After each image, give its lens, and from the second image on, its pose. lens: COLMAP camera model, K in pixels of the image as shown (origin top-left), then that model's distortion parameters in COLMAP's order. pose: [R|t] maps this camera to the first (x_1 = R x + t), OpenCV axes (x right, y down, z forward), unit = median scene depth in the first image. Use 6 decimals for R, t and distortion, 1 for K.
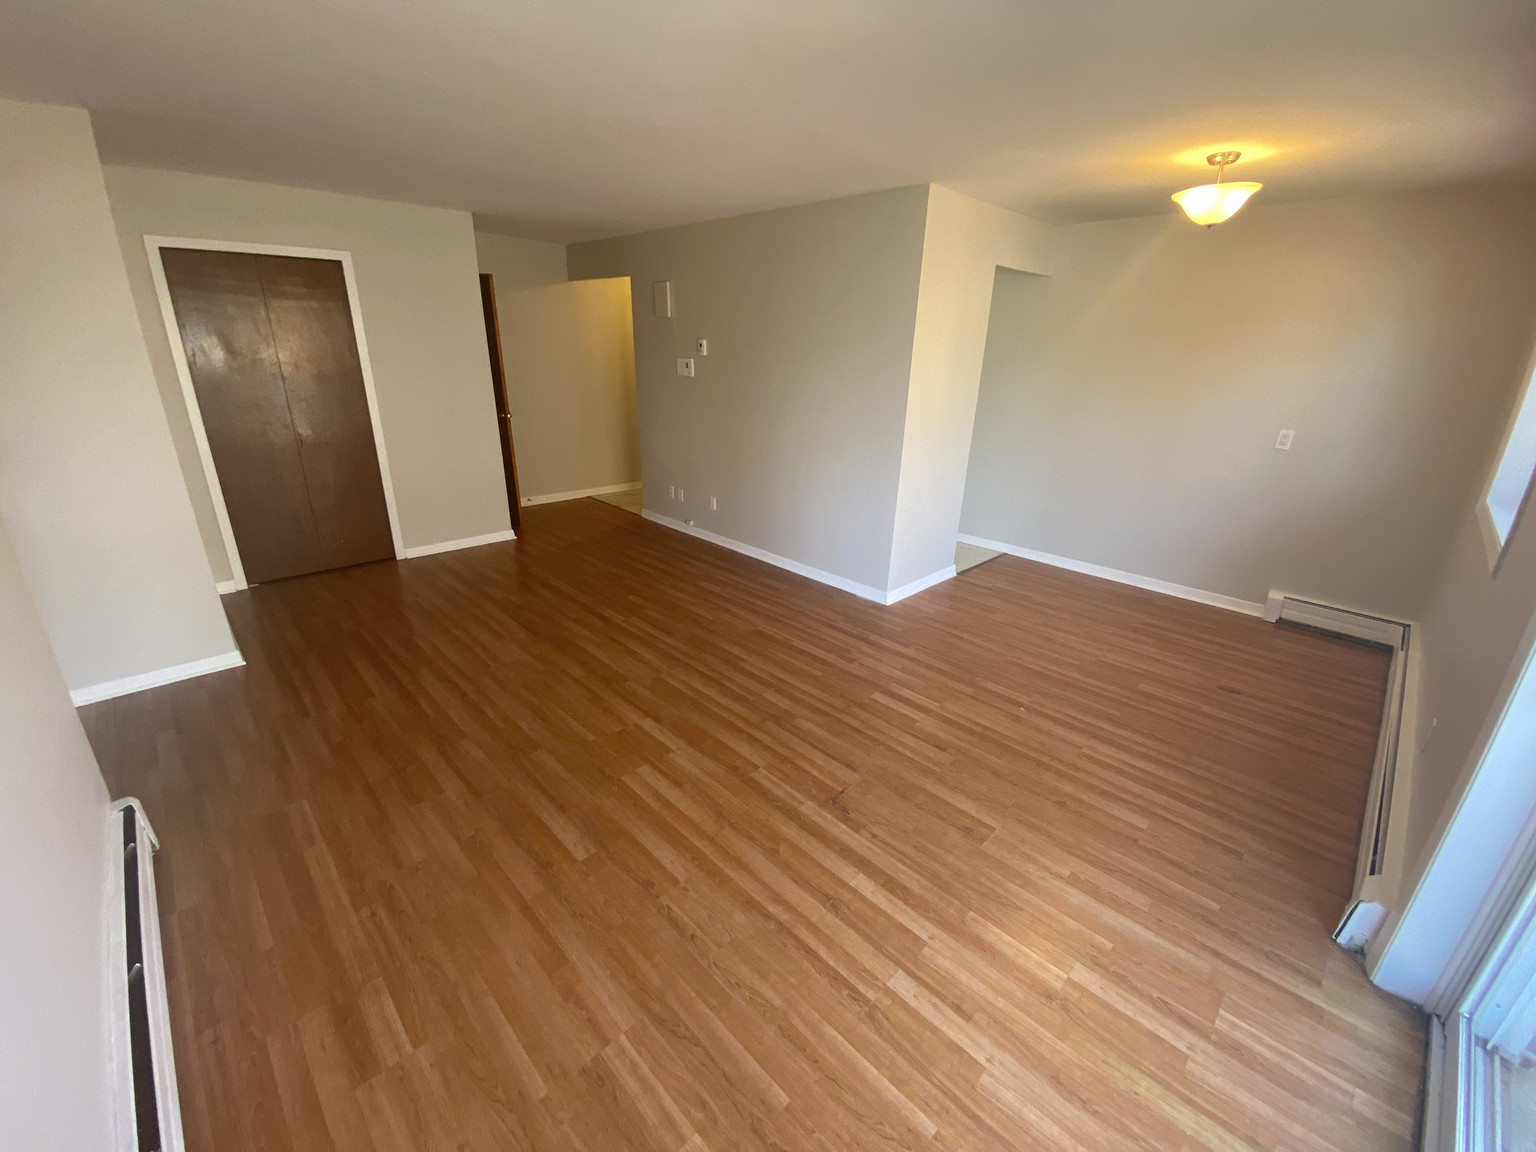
lens RADIAL K [[622.3, 0, 761.9], [0, 622.3, 568.8], [0, 0, 1]] dist [0.003599, -0.000675]
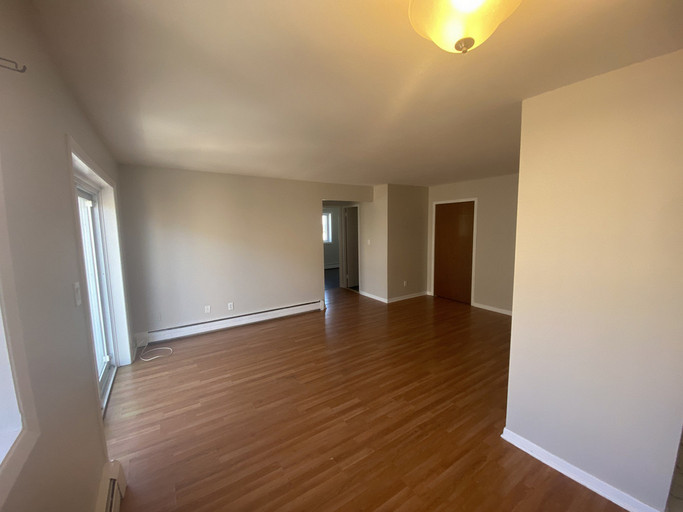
lens RADIAL K [[276.7, 0, 345.3], [0, 276.7, 255.3], [0, 0, 1]] dist [0.003599, -0.000675]
pose [[-0.171575, 0.092357, -0.980832, 1.071253], [-0.330247, 0.932600, 0.145584, -0.349710], [0.928170, 0.348895, -0.129510, 1.001384]]
